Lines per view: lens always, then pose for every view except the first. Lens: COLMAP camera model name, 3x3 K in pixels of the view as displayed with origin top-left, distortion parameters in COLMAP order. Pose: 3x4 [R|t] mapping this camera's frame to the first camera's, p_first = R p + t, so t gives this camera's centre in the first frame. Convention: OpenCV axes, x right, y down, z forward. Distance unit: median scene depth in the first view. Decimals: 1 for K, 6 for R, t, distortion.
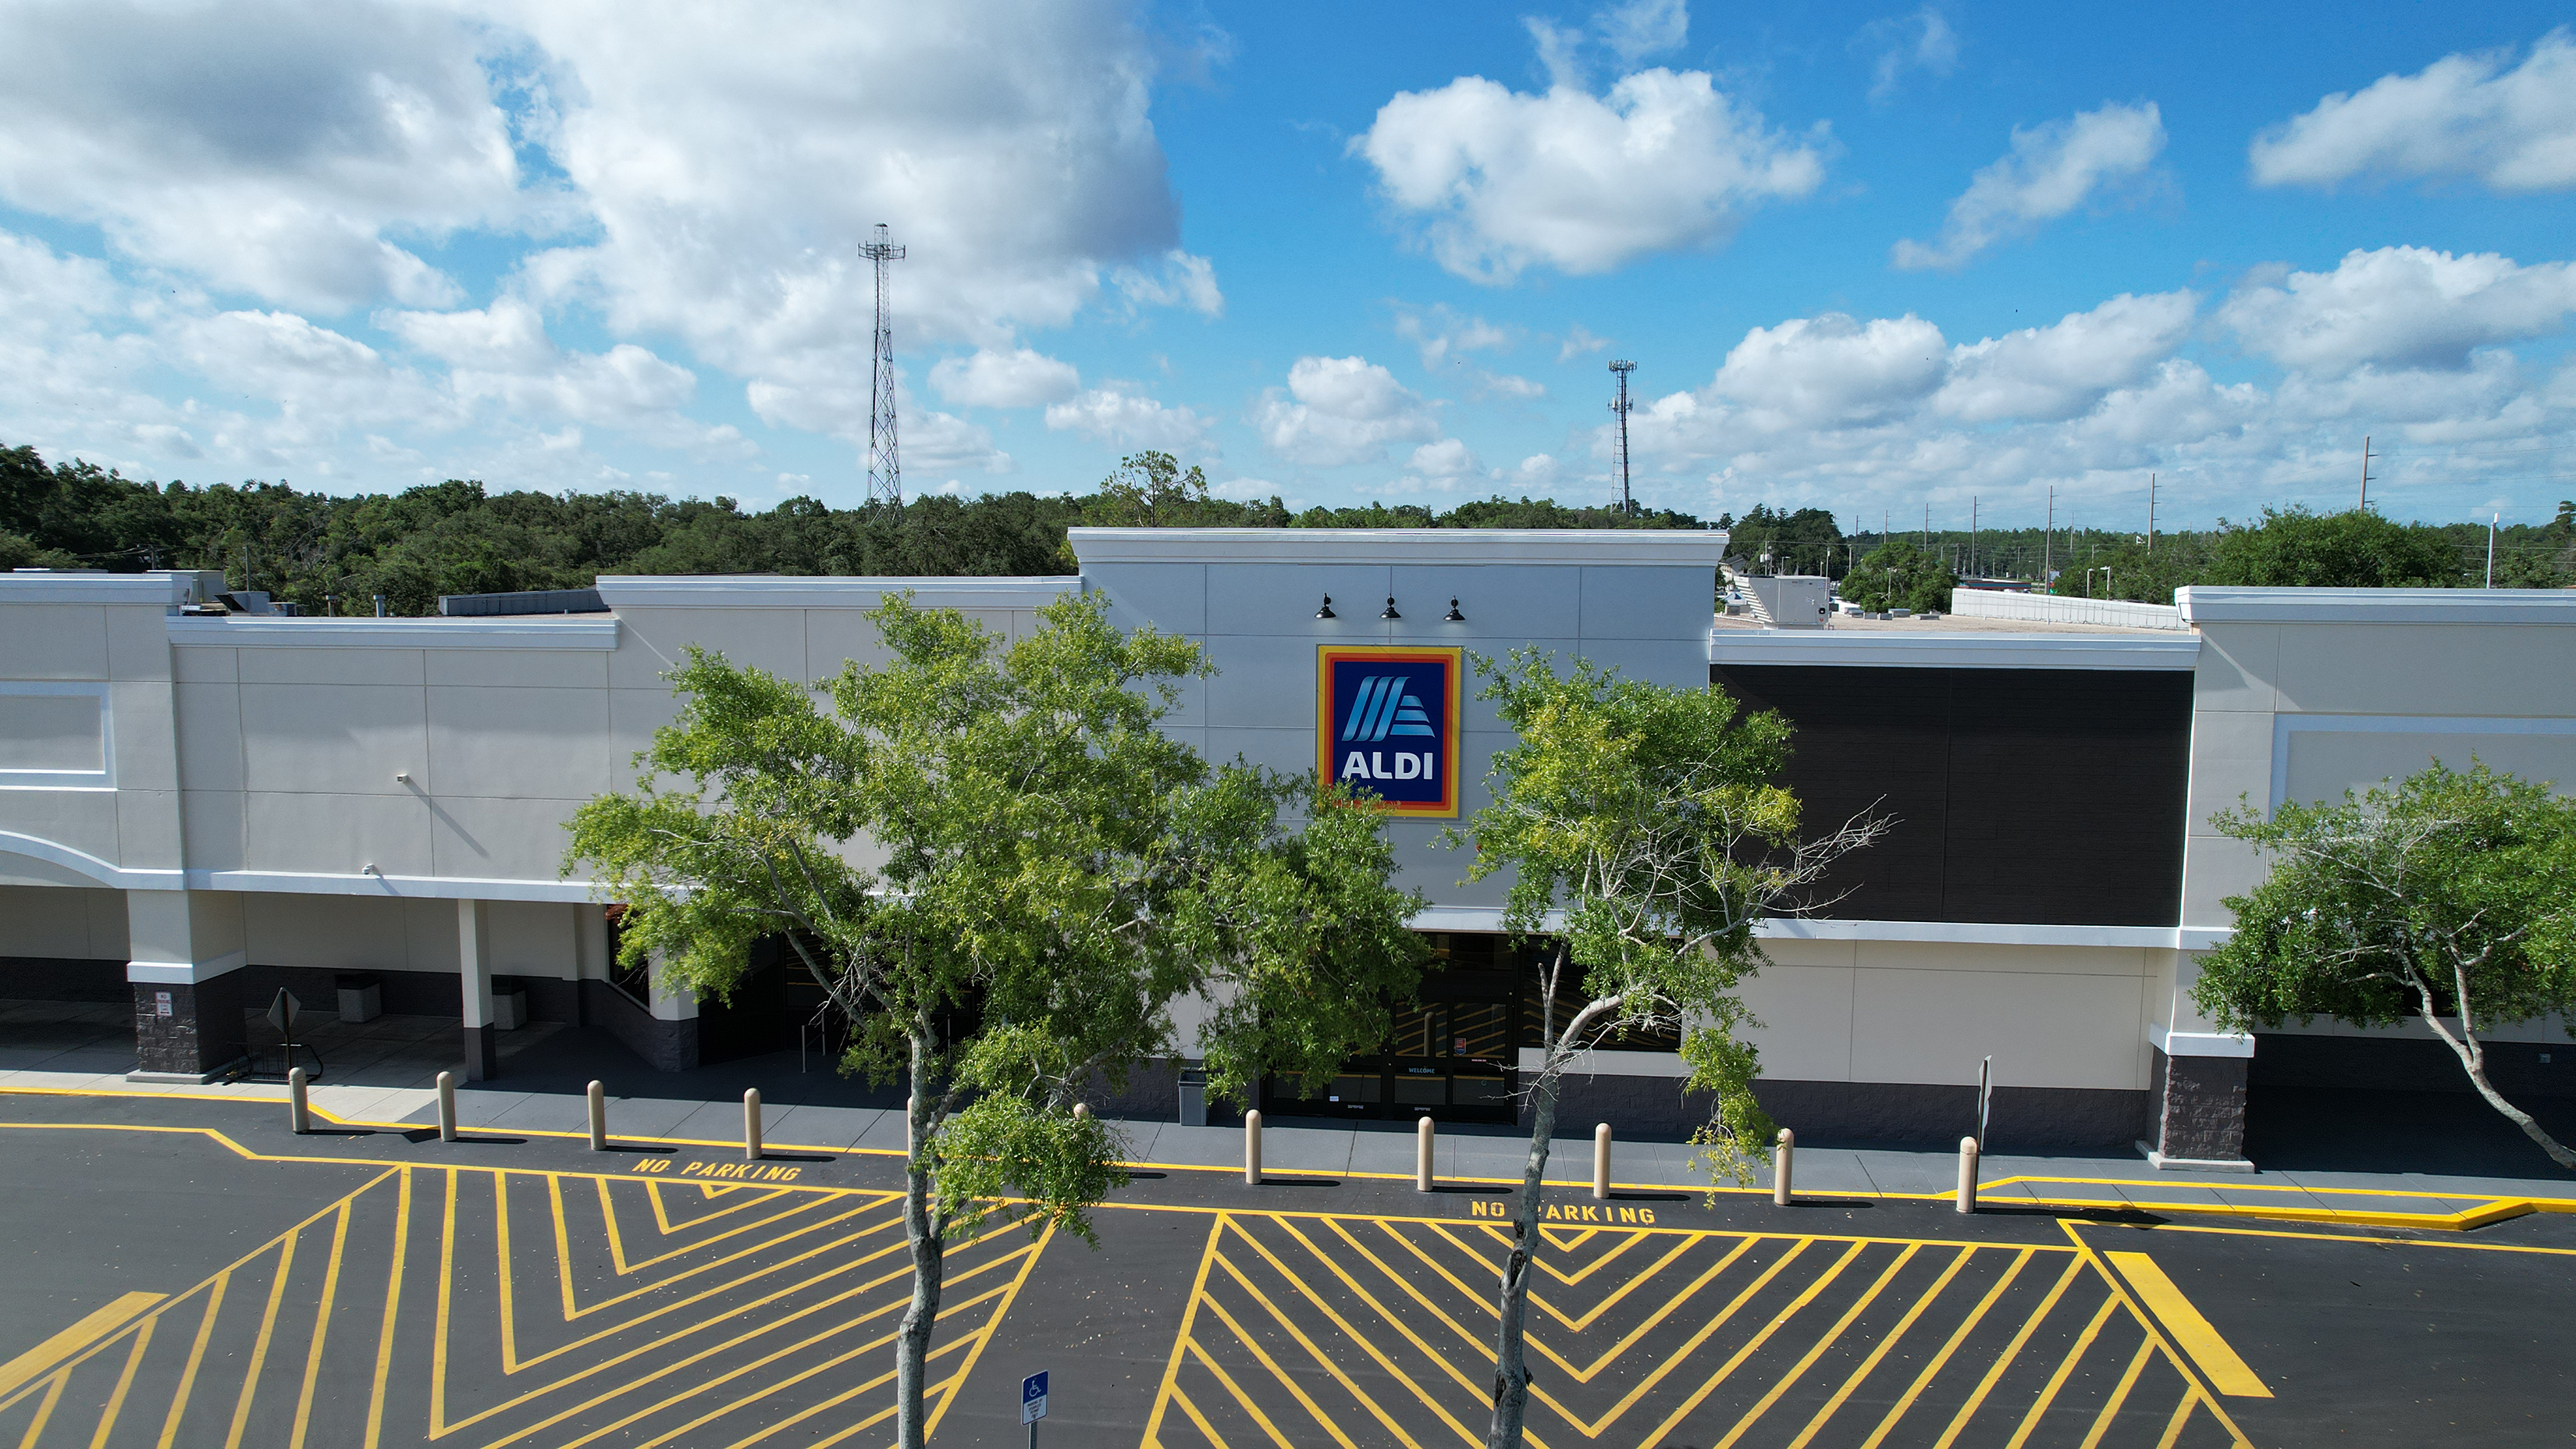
lens RADIAL K [[1735.7, 0, 1281.4], [0, 1735.7, 730.2], [0, 0, 1]] dist [-0.086760, 0.080966]
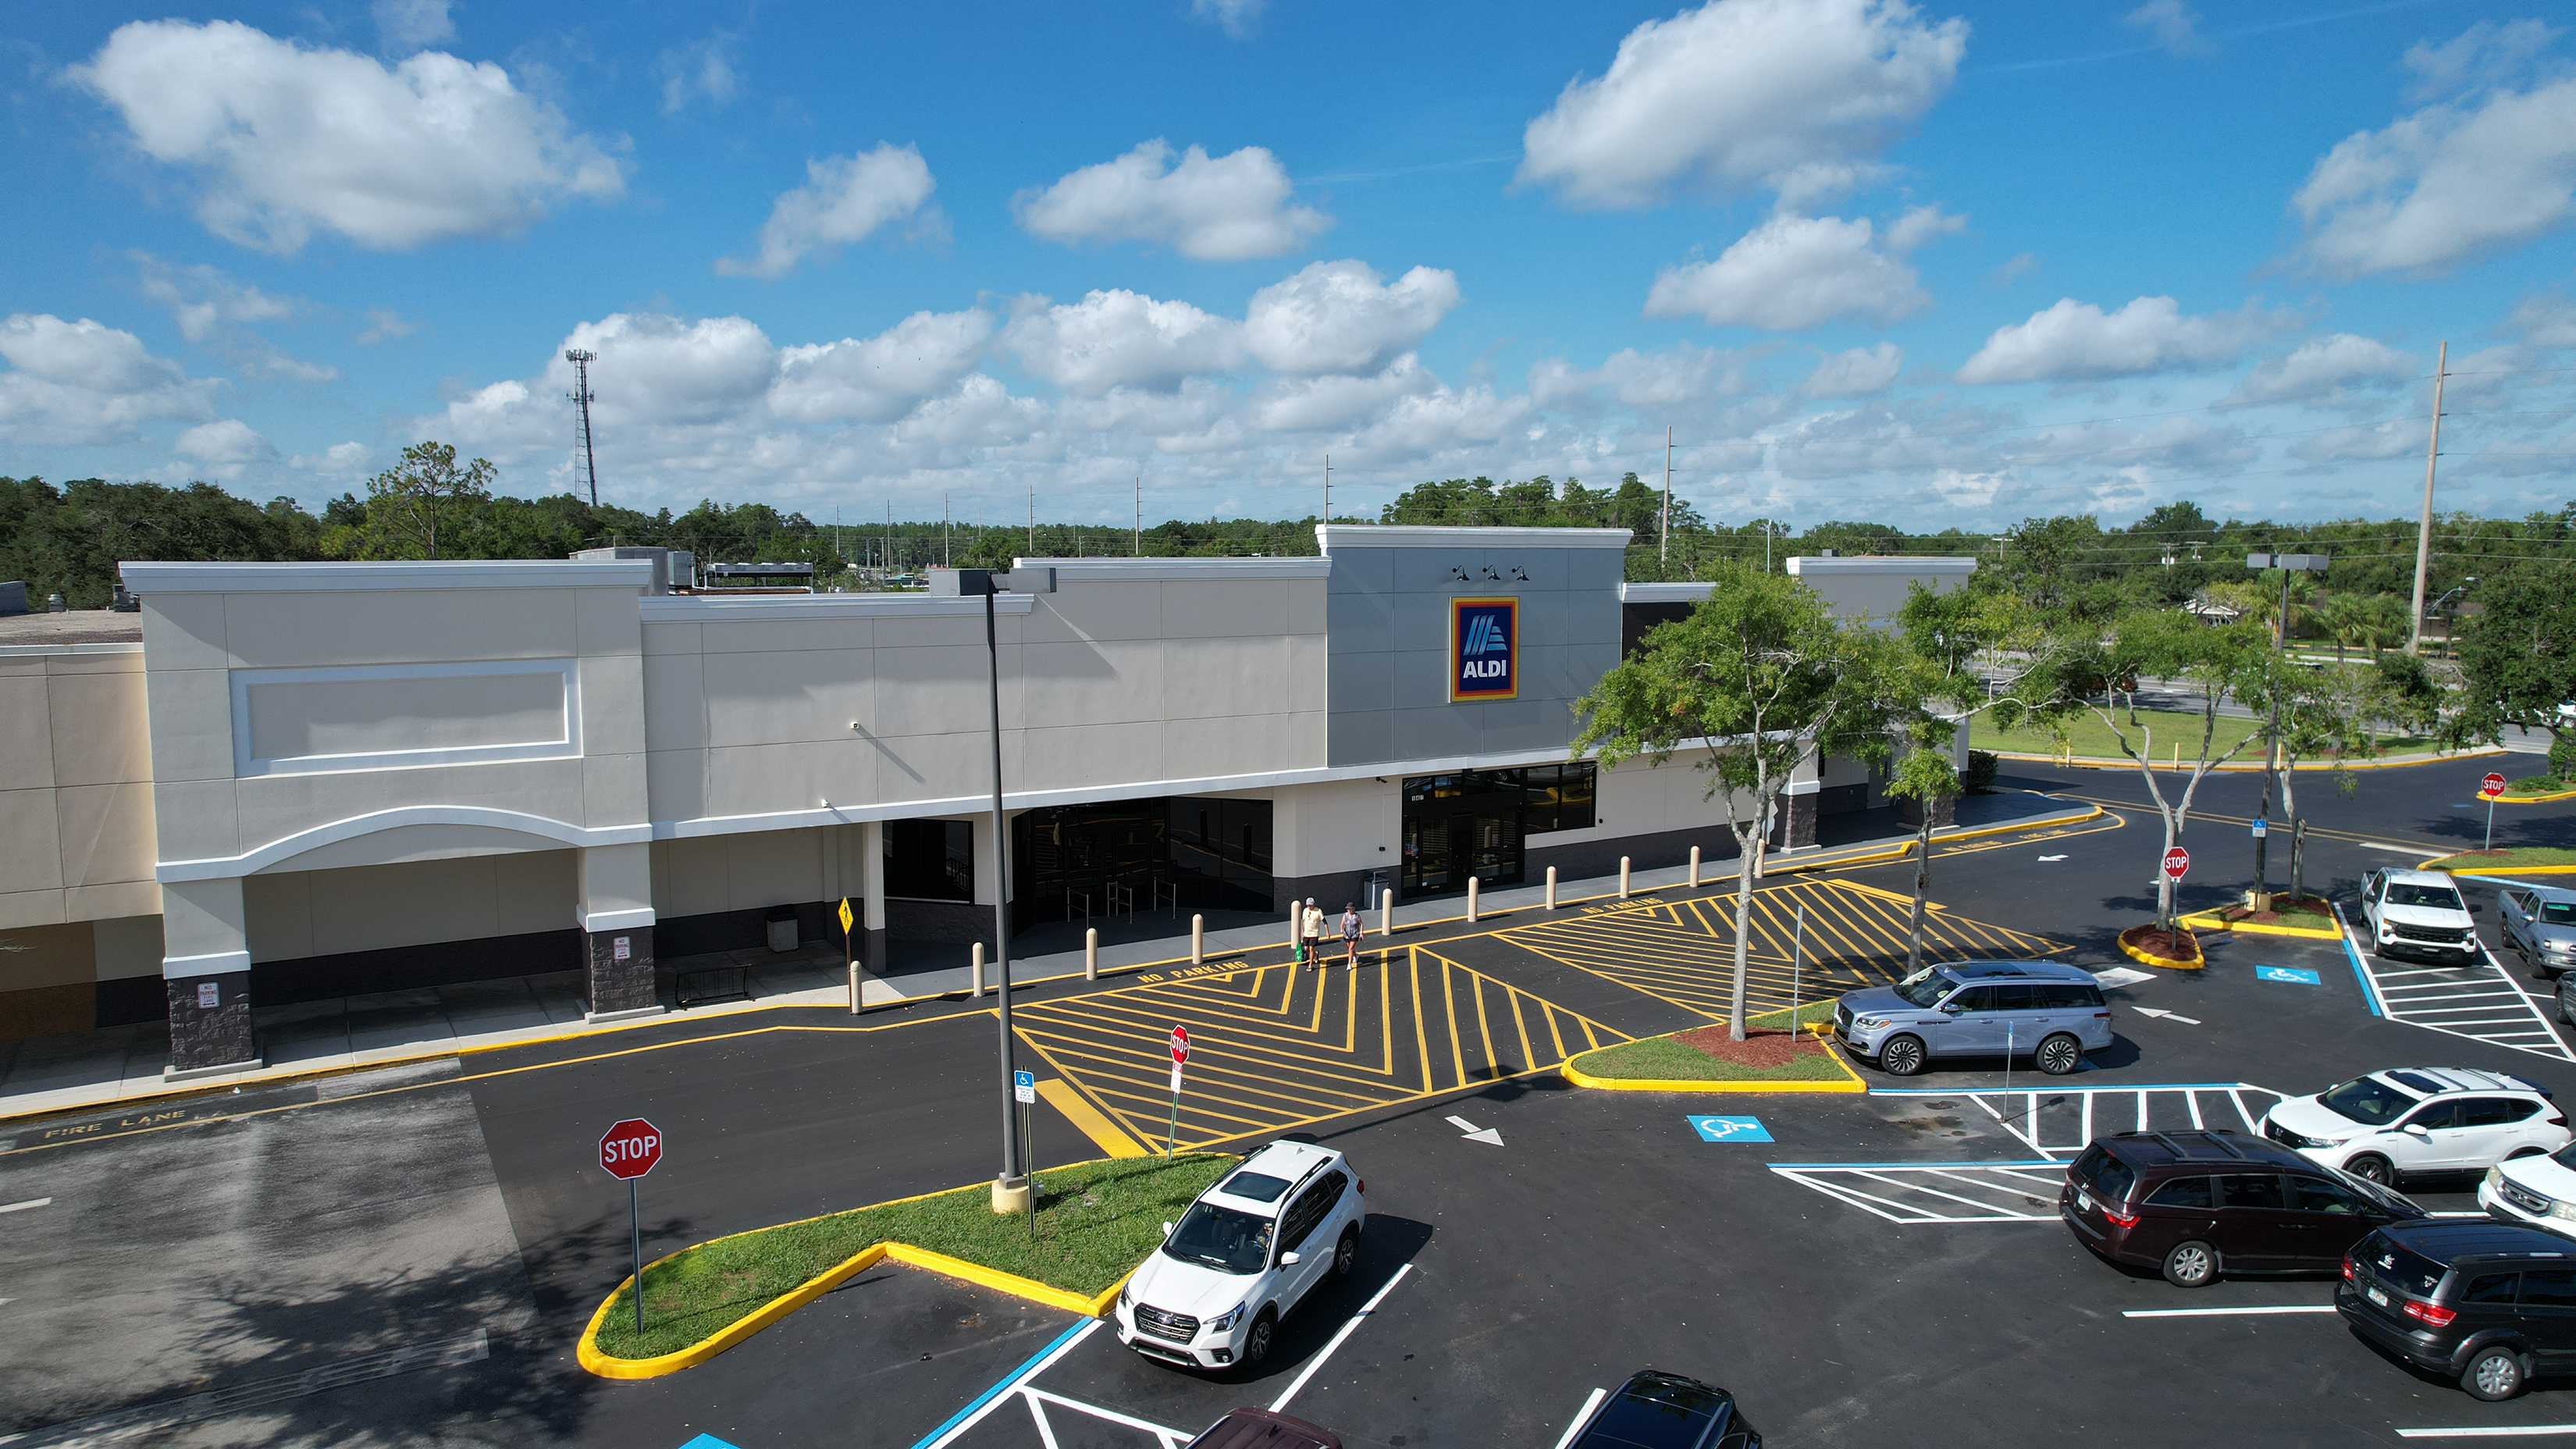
lens RADIAL K [[1735.7, 0, 1281.4], [0, 1735.7, 730.2], [0, 0, 1]] dist [-0.086760, 0.080966]
pose [[0.762575, -0.069434, 0.643163, -0.089575], [0.066961, 0.997355, 0.028278, 0.001450], [-0.643425, 0.021502, 0.765207, -0.011802]]
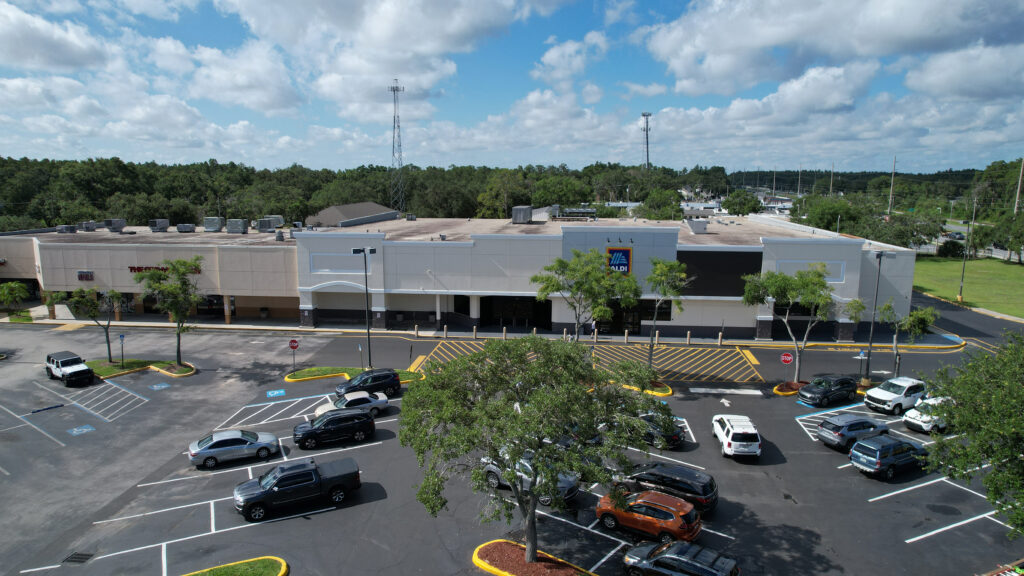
lens RADIAL K [[689.9, 0, 509.4], [0, 689.9, 290.2], [0, 0, 1]] dist [-0.086760, 0.080966]
pose [[0.999993, -0.002565, 0.002737, -0.022942], [0.002395, 0.998177, 0.060314, -0.003457], [-0.002887, -0.060307, 0.998176, -0.093458]]
